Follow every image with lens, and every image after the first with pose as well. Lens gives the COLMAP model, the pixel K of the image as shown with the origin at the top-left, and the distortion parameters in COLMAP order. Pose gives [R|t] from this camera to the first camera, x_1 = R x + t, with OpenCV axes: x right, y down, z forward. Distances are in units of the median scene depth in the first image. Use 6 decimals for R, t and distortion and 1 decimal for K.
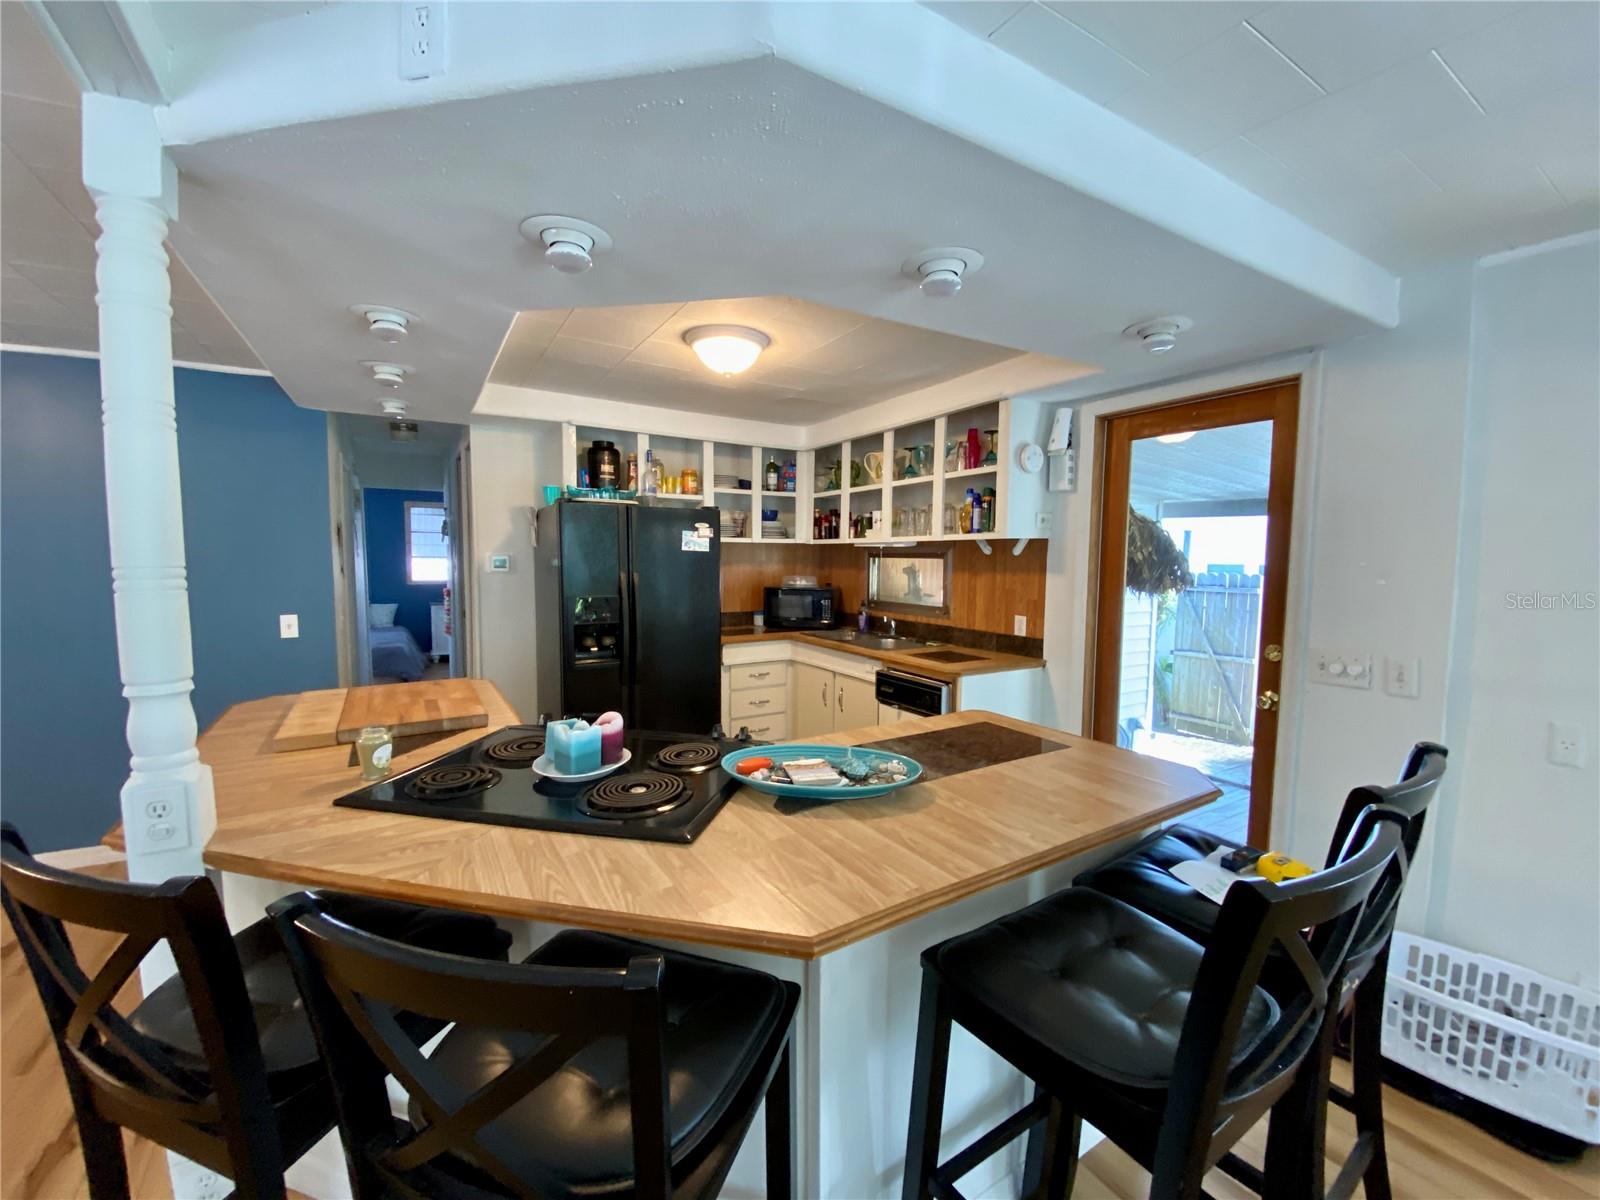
lens RADIAL K [[636.7, 0, 799.5], [0, 636.7, 610.8], [0, 0, 1]] dist [0.006458, -0.014904]
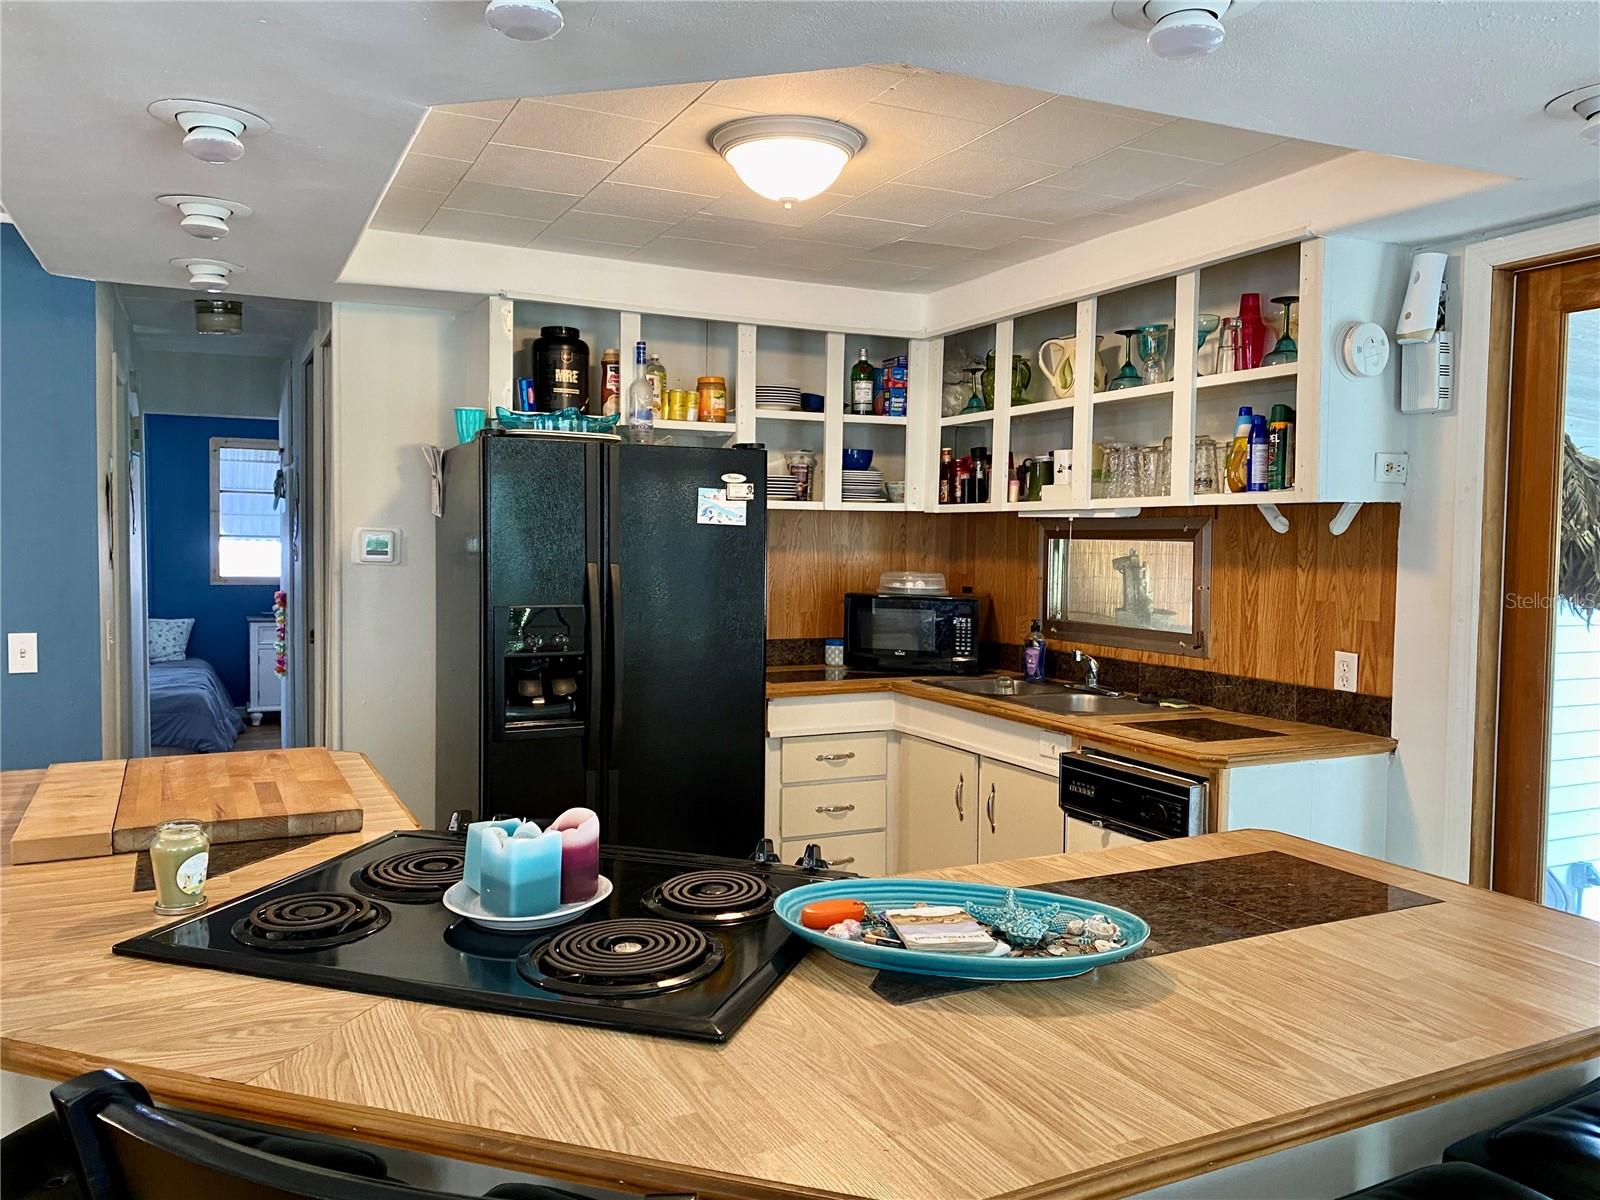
lens RADIAL K [[1215.5, 0, 786.5], [0, 1215.5, 591.9], [0, 0, 1]] dist [0.025165, -0.048043]
pose [[0.994907, 0.008149, -0.100467, -0.004000], [-0.012280, 0.999102, -0.040561, 0.004710], [0.100046, 0.041589, 0.994113, -0.024642]]
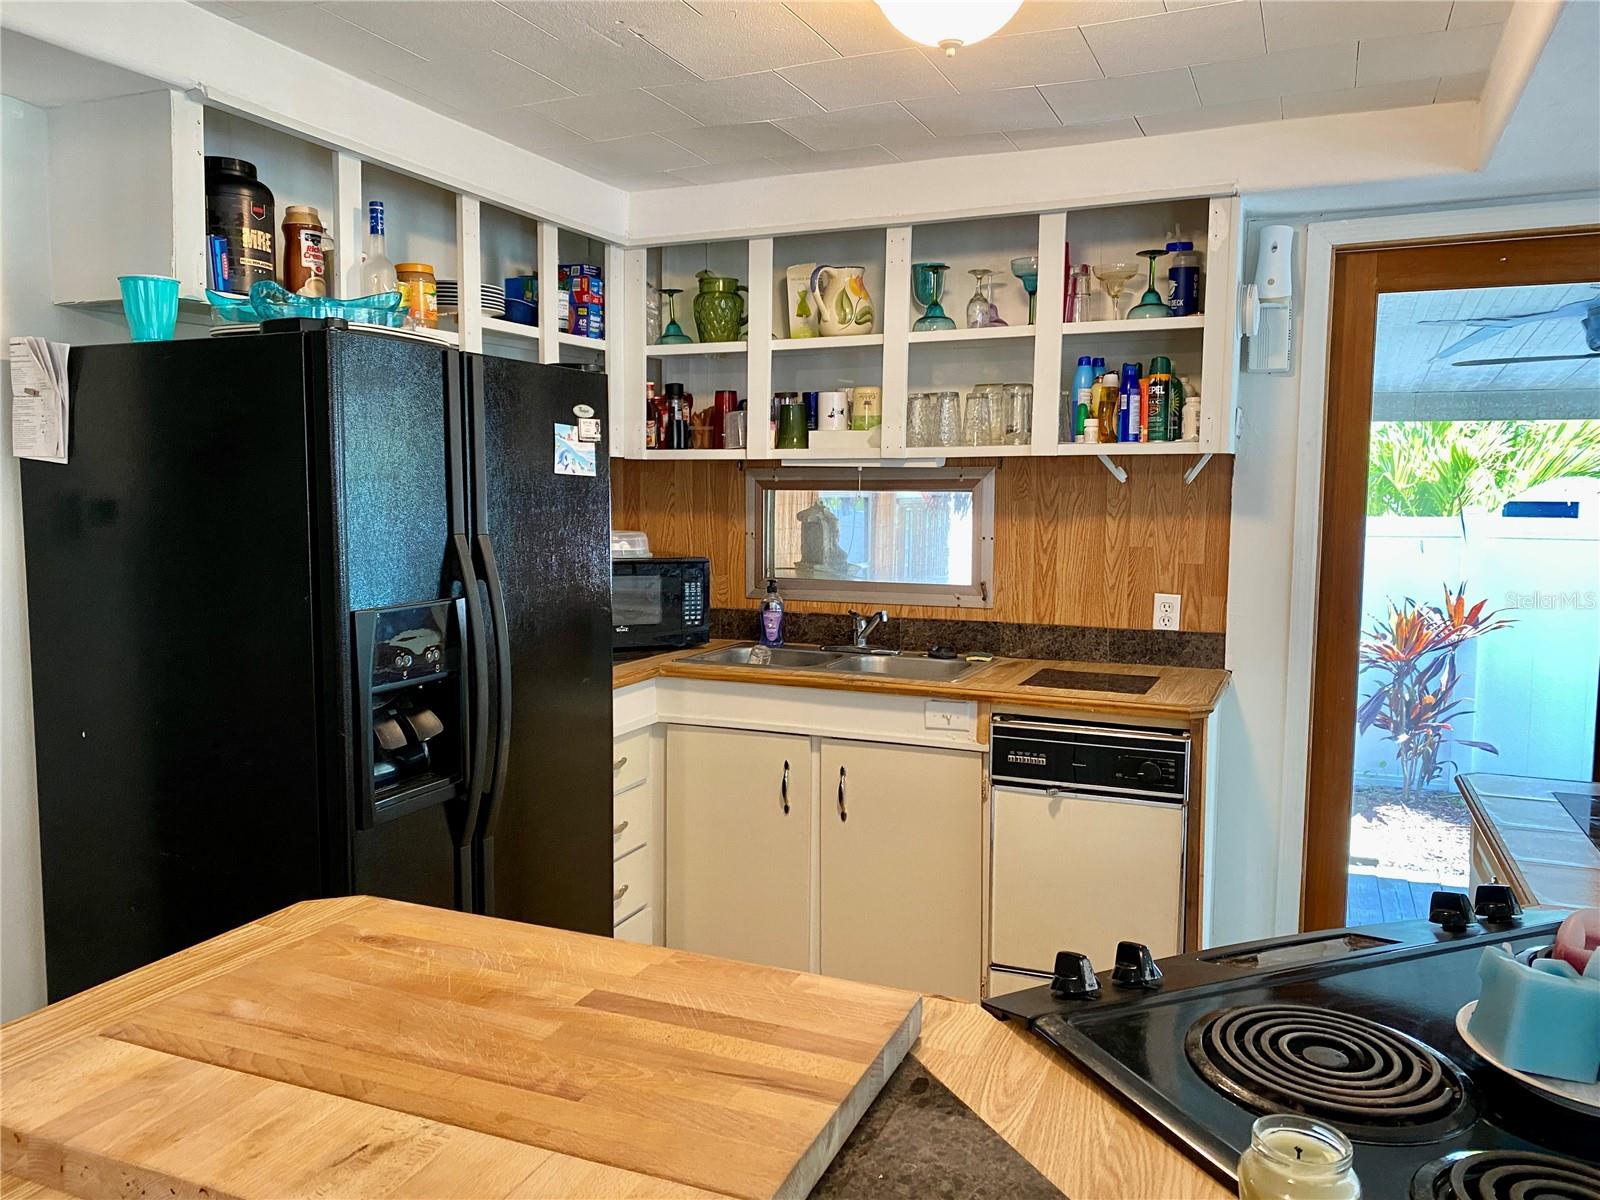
lens RADIAL K [[1215.5, 0, 808.5], [0, 1215.5, 615.3], [0, 0, 1]] dist [0.025165, -0.048043]
pose [[0.812546, -0.065825, 0.579169, -0.507111], [0.052496, 0.997829, 0.039759, -0.030976], [-0.580529, -0.001903, 0.814238, 0.311086]]
